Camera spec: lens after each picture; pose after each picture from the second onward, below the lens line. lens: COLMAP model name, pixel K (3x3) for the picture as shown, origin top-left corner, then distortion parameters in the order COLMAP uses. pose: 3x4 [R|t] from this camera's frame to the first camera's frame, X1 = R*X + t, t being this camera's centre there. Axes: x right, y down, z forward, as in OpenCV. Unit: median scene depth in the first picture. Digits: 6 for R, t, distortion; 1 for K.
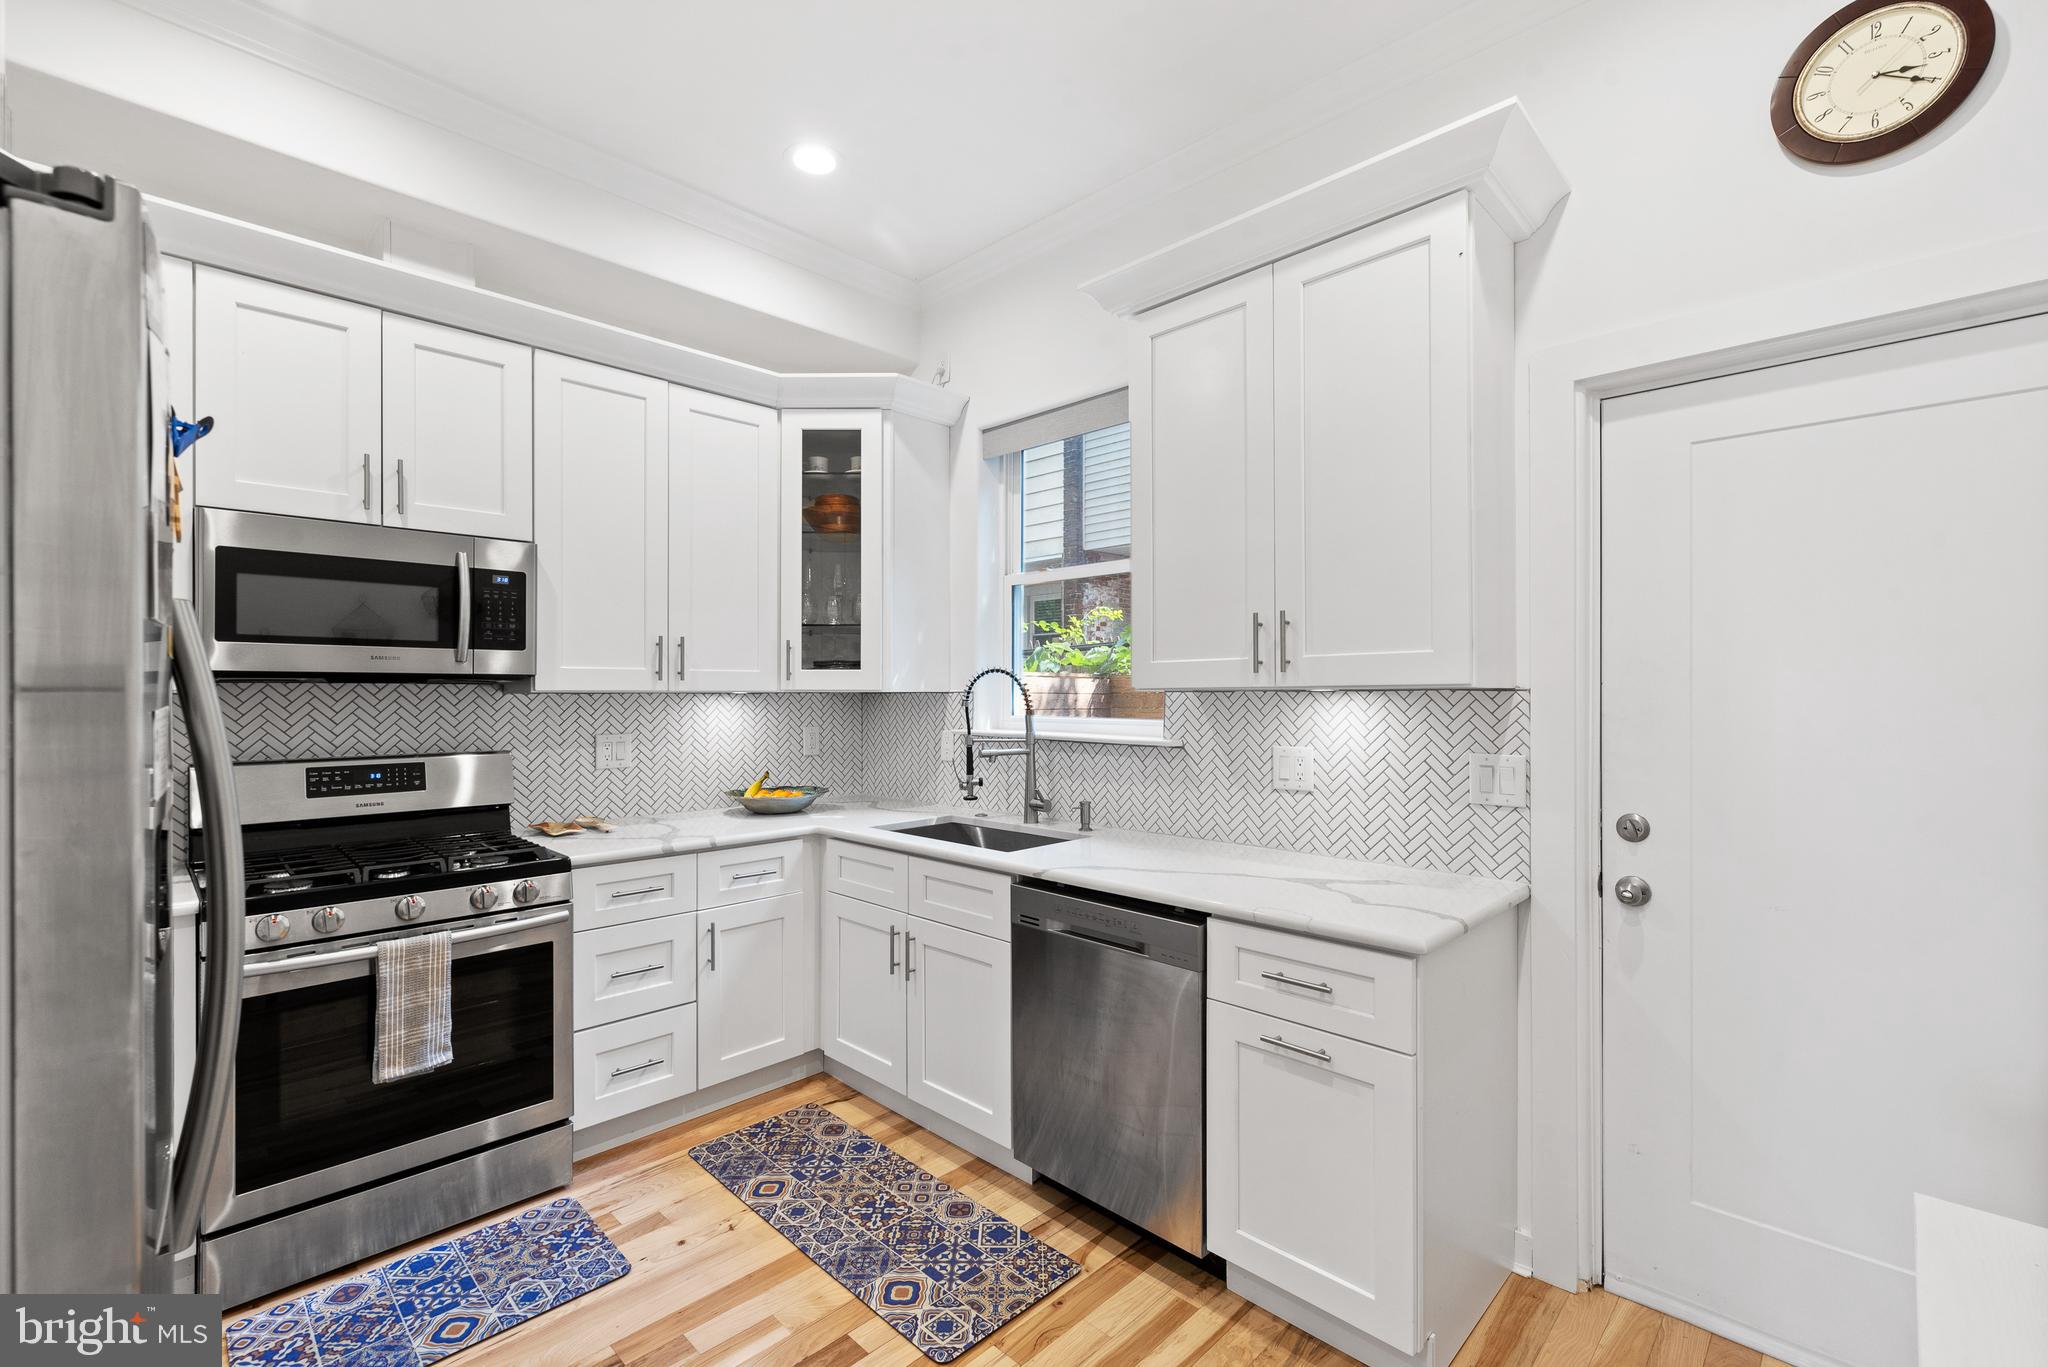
lens RADIAL K [[888.7, 0, 1017.8], [0, 888.7, 690.1], [0, 0, 1]] dist [-0.000698, -0.000561]
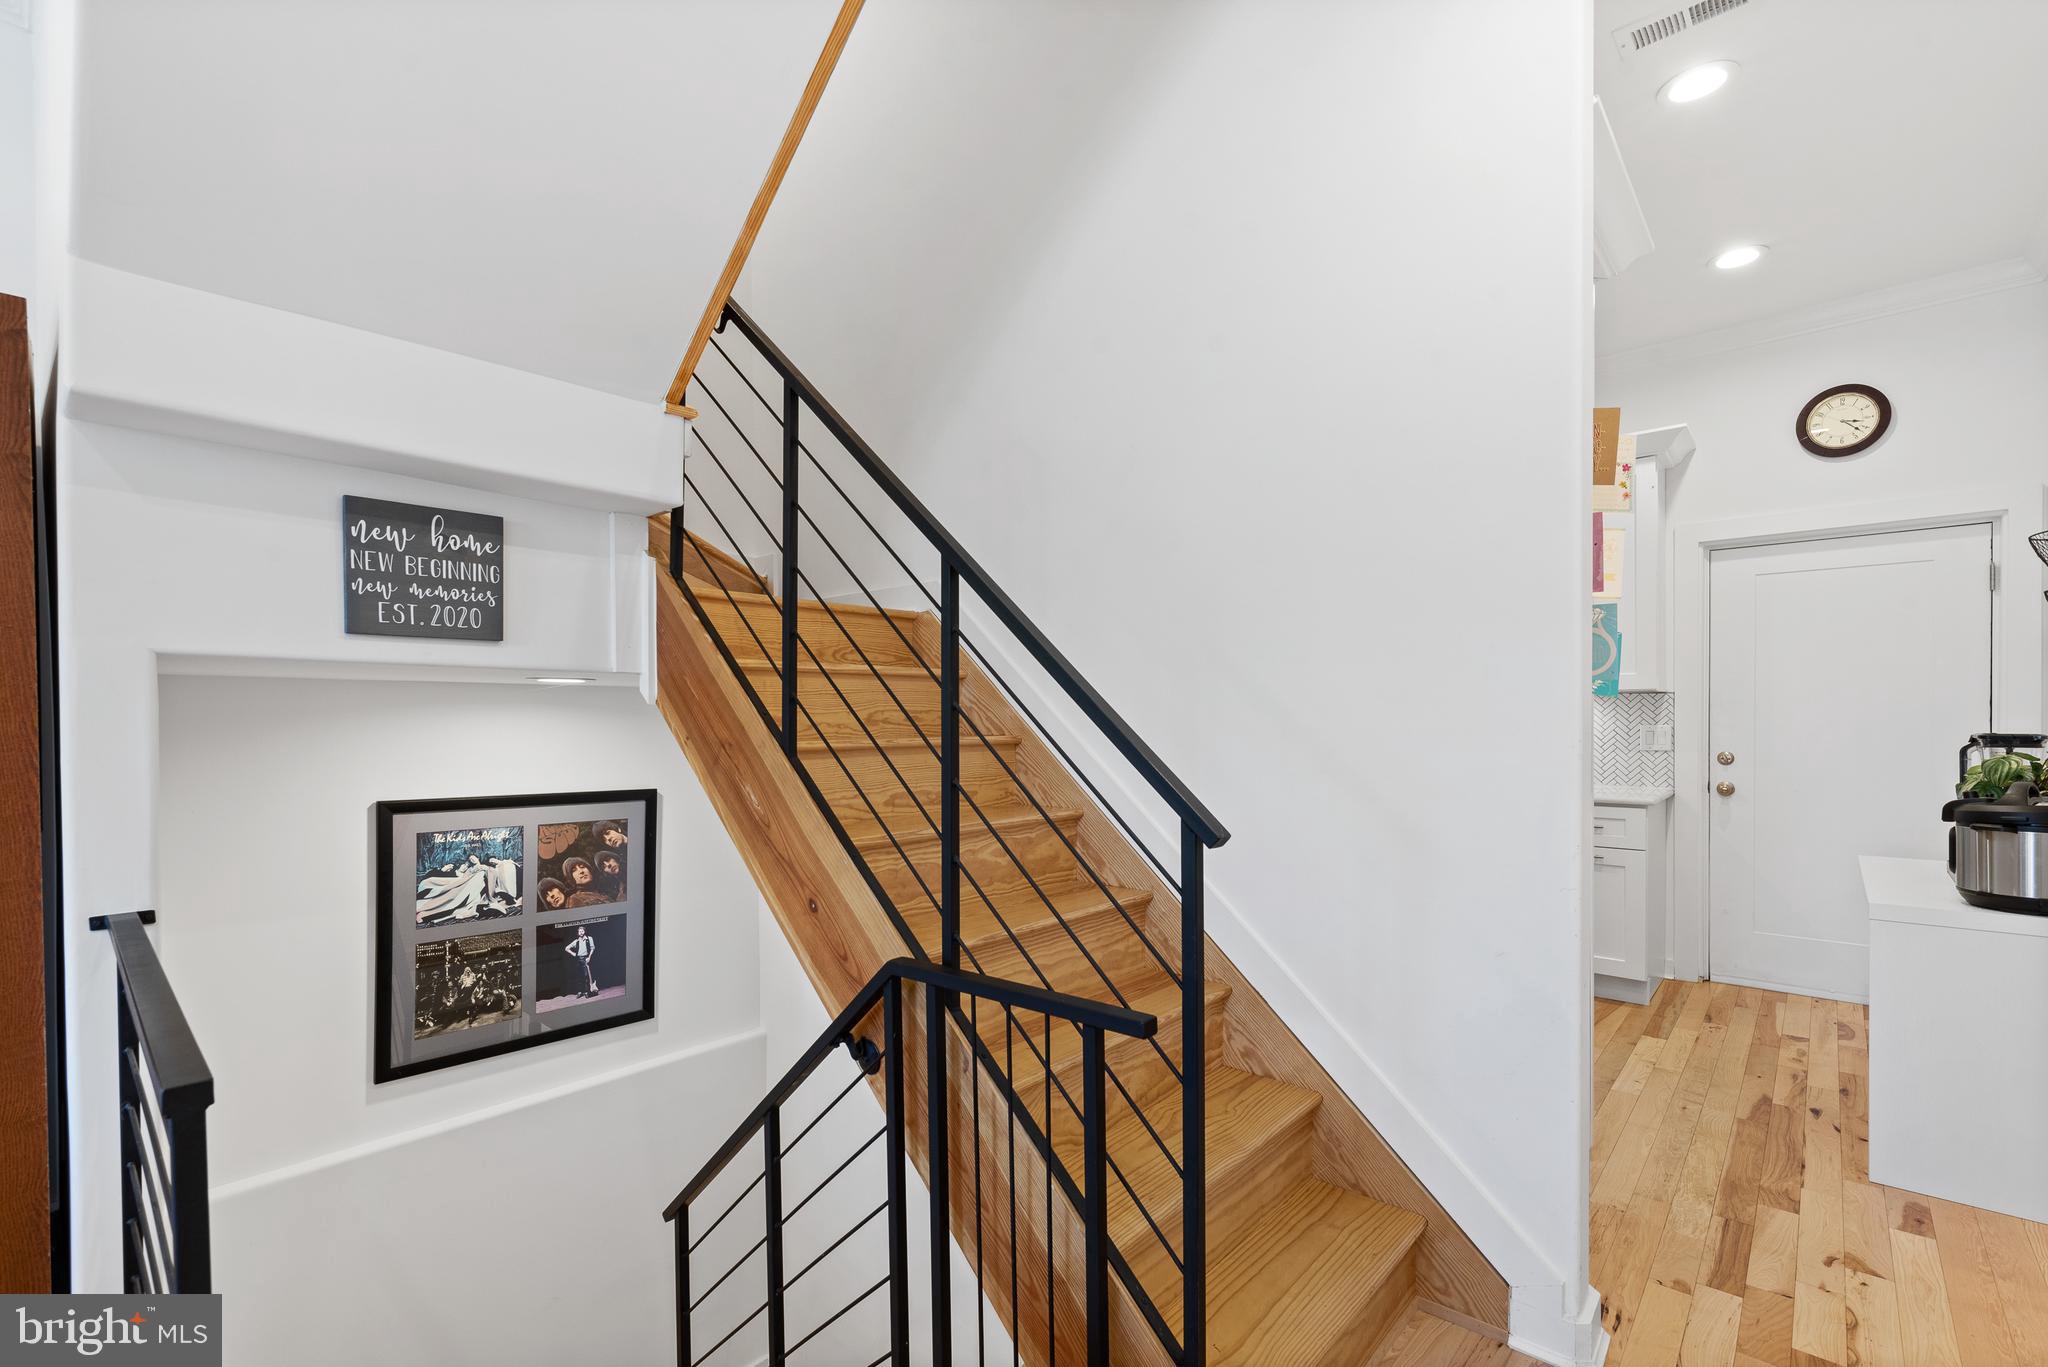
lens RADIAL K [[888.7, 0, 1031.6], [0, 888.7, 722.5], [0, 0, 1]] dist [-0.000698, -0.000561]
pose [[0.998486, 0.001636, 0.054974, -0.208451], [-0.002038, 0.999972, 0.007258, 0.011691], [-0.054961, -0.007359, 0.998461, -0.197057]]
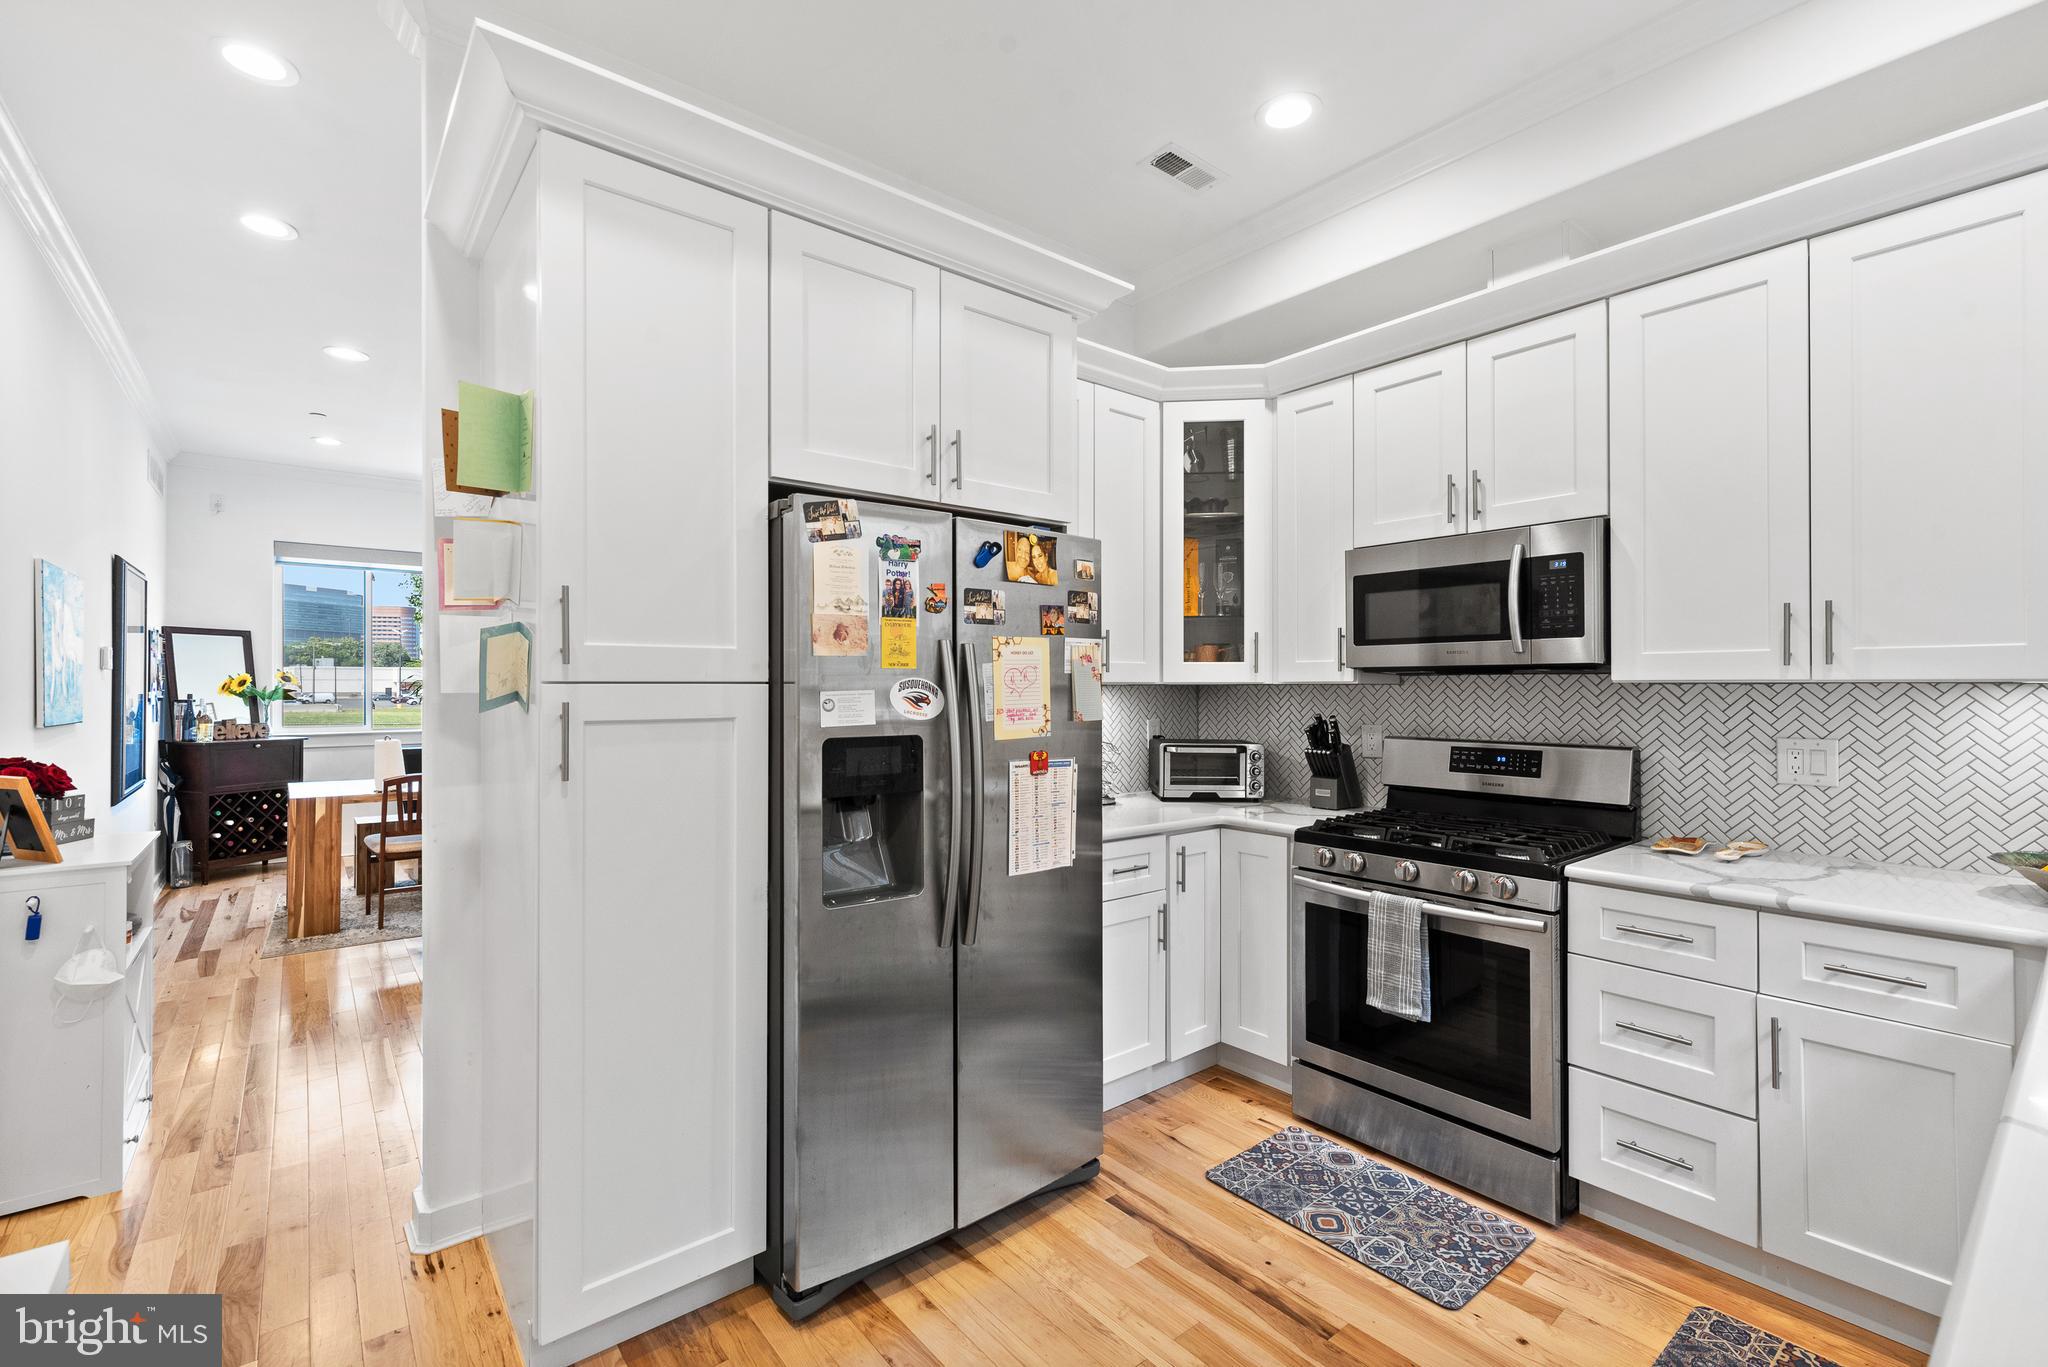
lens RADIAL K [[888.7, 0, 1014.2], [0, 888.7, 681.8], [0, 0, 1]] dist [-0.000698, -0.000561]
pose [[-0.115868, -0.001430, -0.993264, 0.482254], [0.005738, 0.999981, -0.002110, 0.000256], [0.993248, -0.005943, -0.115858, 0.593573]]
